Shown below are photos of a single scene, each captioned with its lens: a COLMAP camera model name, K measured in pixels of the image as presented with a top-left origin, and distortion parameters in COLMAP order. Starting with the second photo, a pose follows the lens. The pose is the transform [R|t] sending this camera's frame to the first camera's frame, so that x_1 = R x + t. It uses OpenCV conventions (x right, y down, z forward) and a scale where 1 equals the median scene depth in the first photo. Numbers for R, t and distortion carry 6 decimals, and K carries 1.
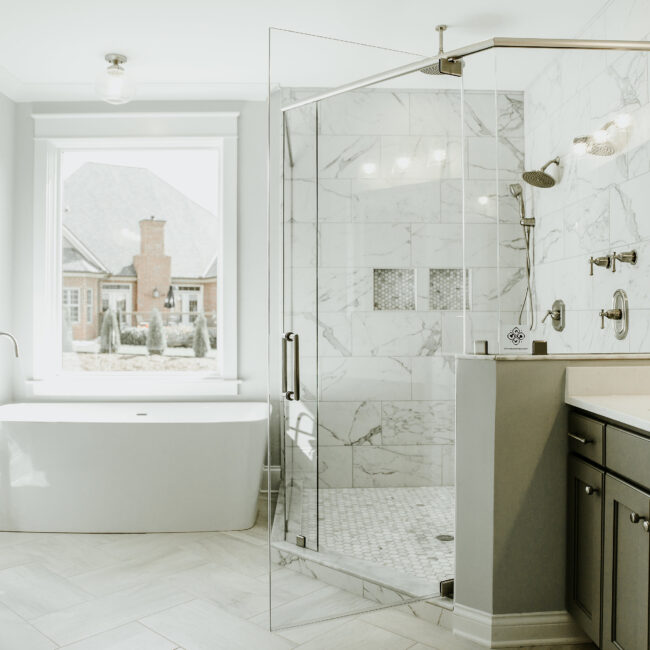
lens RADIAL K [[698.9, 0, 325.0], [0, 698.9, 325.0], [0, 0, 1]] dist [-0.015093, -0.038694]
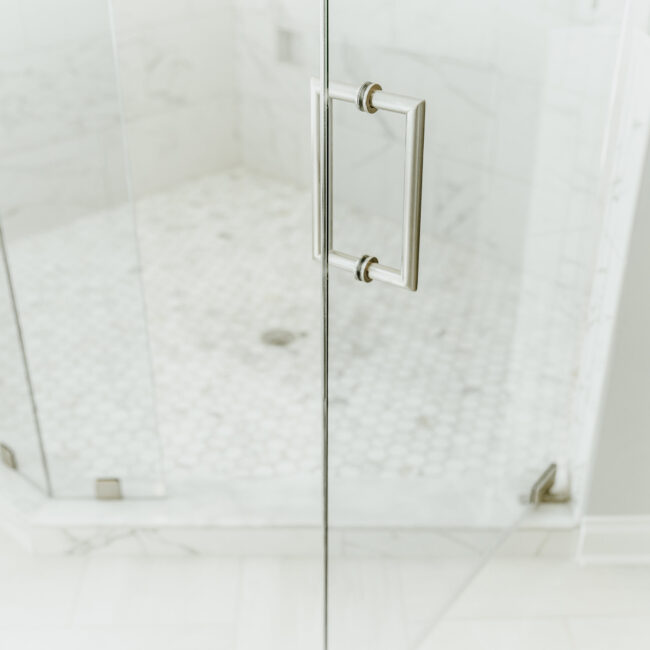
lens RADIAL K [[1015.6, 0, 325.0], [0, 1015.6, 325.0], [0, 0, 1]] dist [0.024124, 0.061244]
pose [[0.704483, -0.355891, 0.614040, -0.259249], [0.010593, 0.870361, 0.492300, -0.073331], [-0.709642, -0.340313, 0.616925, 0.503905]]
